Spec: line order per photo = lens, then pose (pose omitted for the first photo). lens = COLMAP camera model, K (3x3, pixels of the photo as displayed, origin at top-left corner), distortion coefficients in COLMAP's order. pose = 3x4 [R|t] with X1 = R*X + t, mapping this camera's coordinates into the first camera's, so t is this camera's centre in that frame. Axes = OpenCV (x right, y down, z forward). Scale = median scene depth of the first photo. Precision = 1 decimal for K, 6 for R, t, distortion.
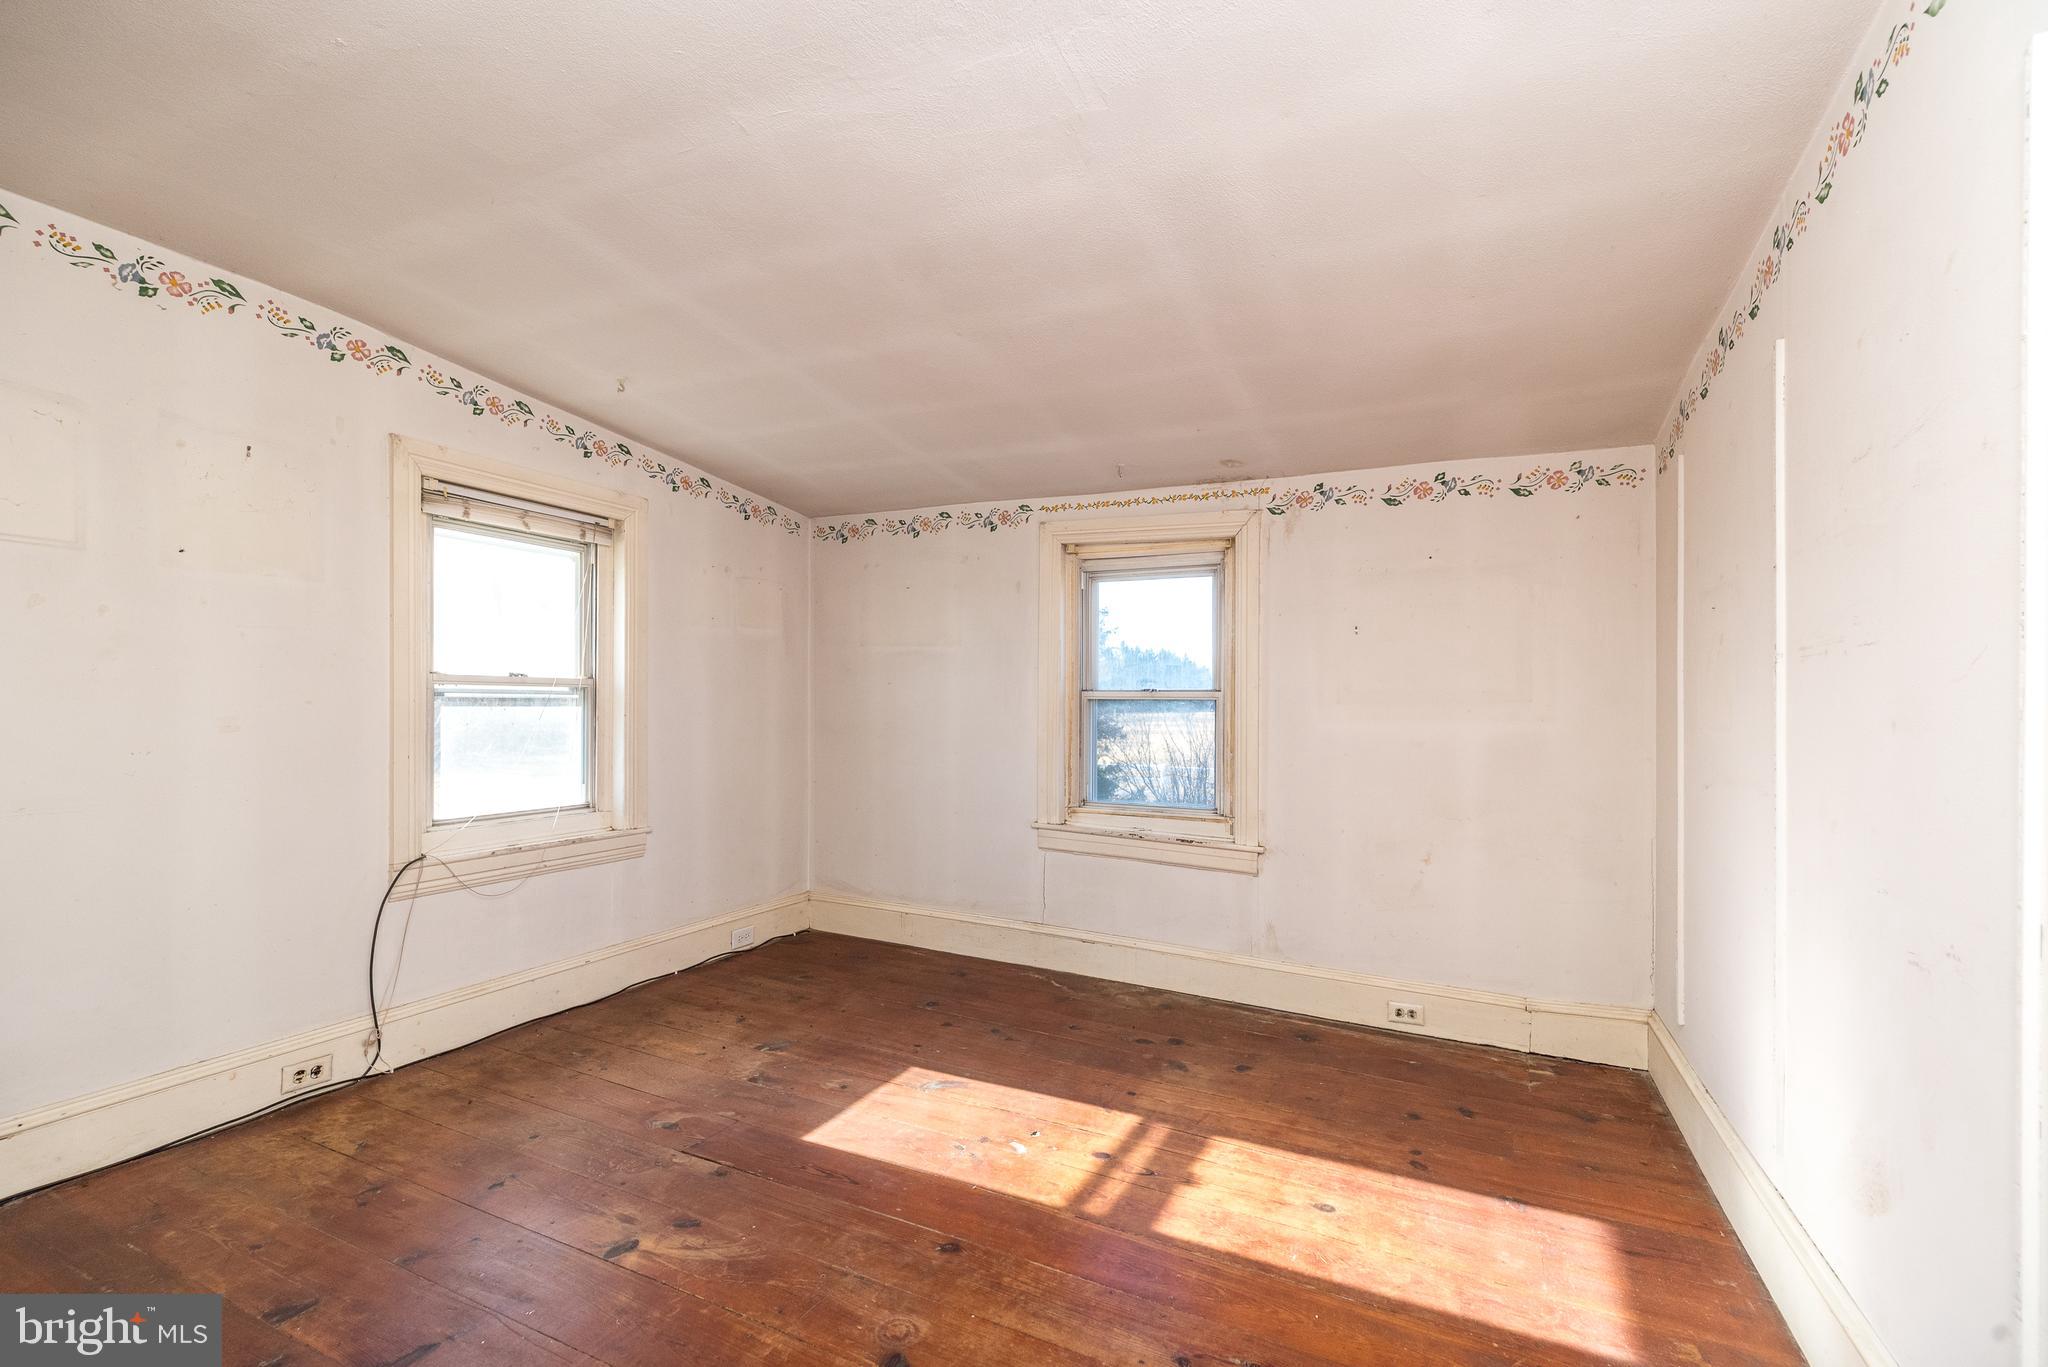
lens RADIAL K [[894.2, 0, 1025.5], [0, 894.2, 685.2], [0, 0, 1]] dist [0.000080, -0.000086]
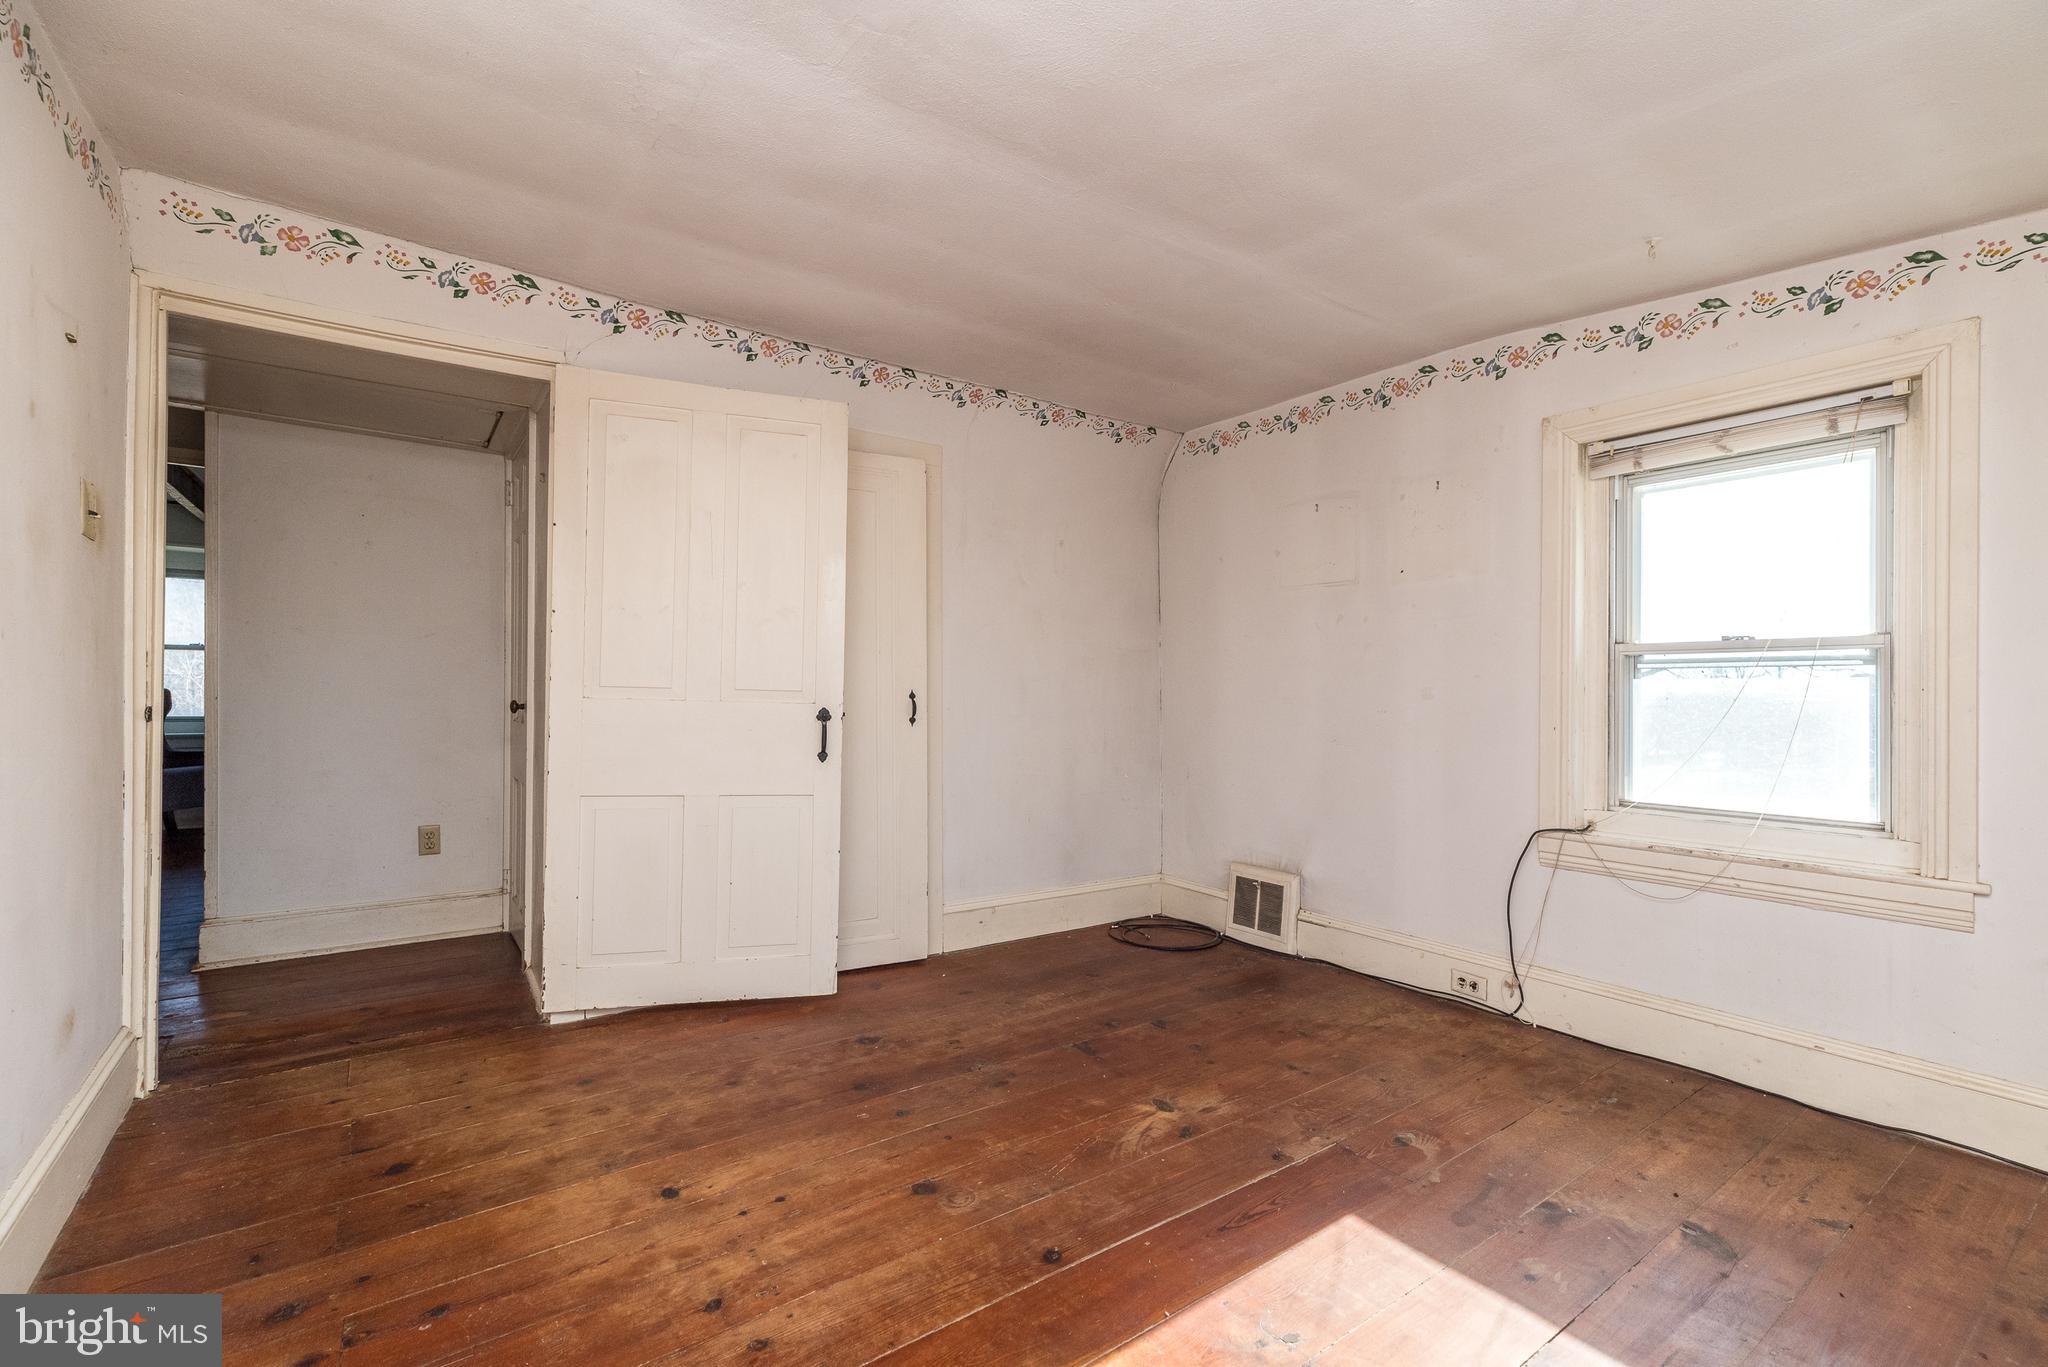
lens RADIAL K [[894.2, 0, 1025.5], [0, 894.2, 685.2], [0, 0, 1]] dist [0.000080, -0.000086]
pose [[-0.483915, -0.018032, -0.874929, 0.494383], [0.009227, 0.999627, -0.025705, 0.051853], [0.875067, -0.020512, -0.483568, 0.968097]]
